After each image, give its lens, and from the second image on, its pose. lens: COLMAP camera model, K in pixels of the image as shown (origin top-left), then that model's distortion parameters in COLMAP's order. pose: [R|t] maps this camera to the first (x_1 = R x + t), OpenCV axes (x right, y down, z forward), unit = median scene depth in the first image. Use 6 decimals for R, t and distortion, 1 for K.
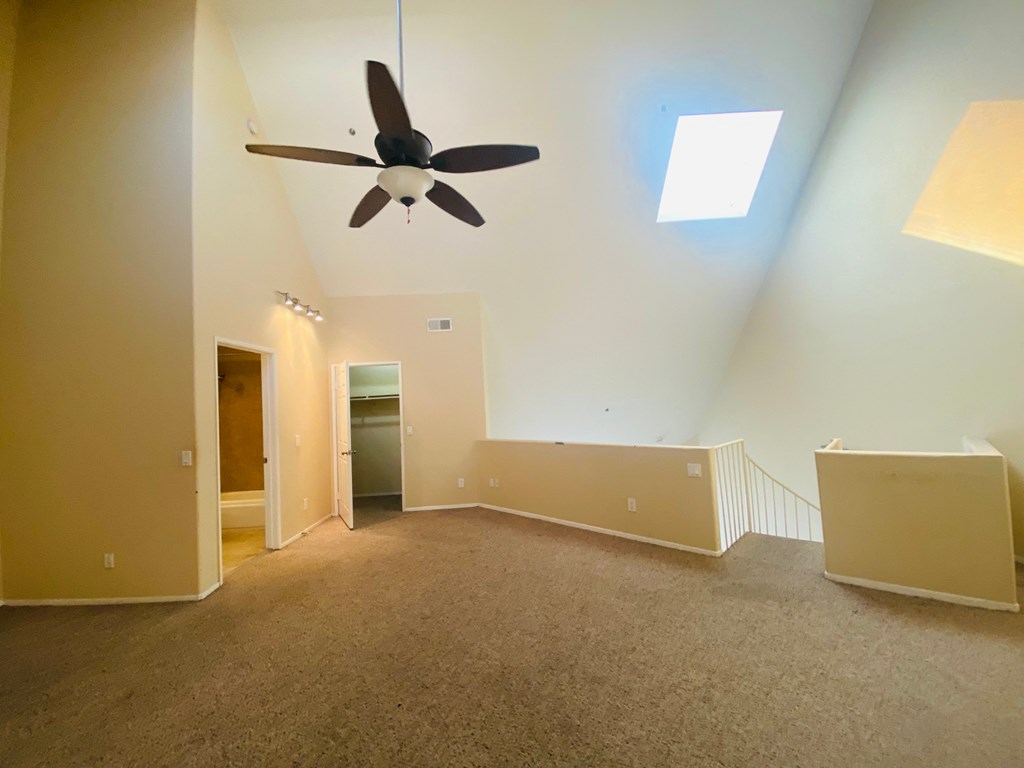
lens RADIAL K [[416.1, 0, 514.3], [0, 416.1, 387.3], [0, 0, 1]] dist [0.038442, -0.026354]
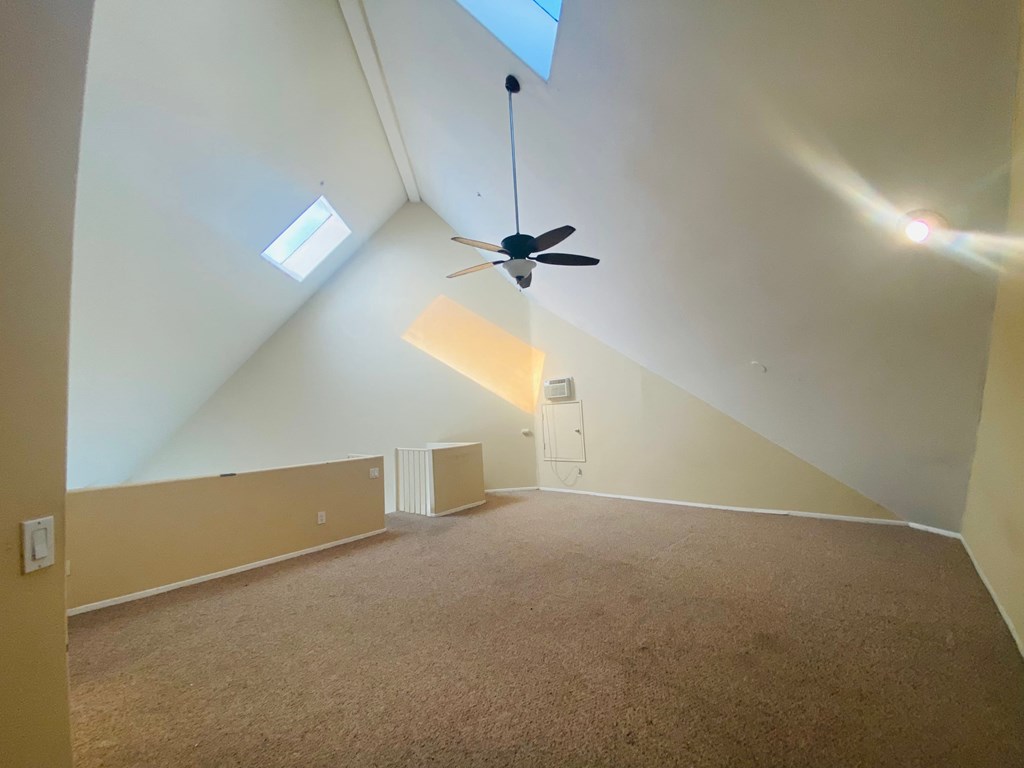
lens RADIAL K [[416.1, 0, 514.3], [0, 416.1, 387.3], [0, 0, 1]] dist [0.038442, -0.026354]
pose [[-0.048689, 0.118276, 0.991786, -0.970226], [0.015596, 0.992933, -0.117647, 0.086762], [-0.998692, 0.009739, -0.050190, 0.603261]]
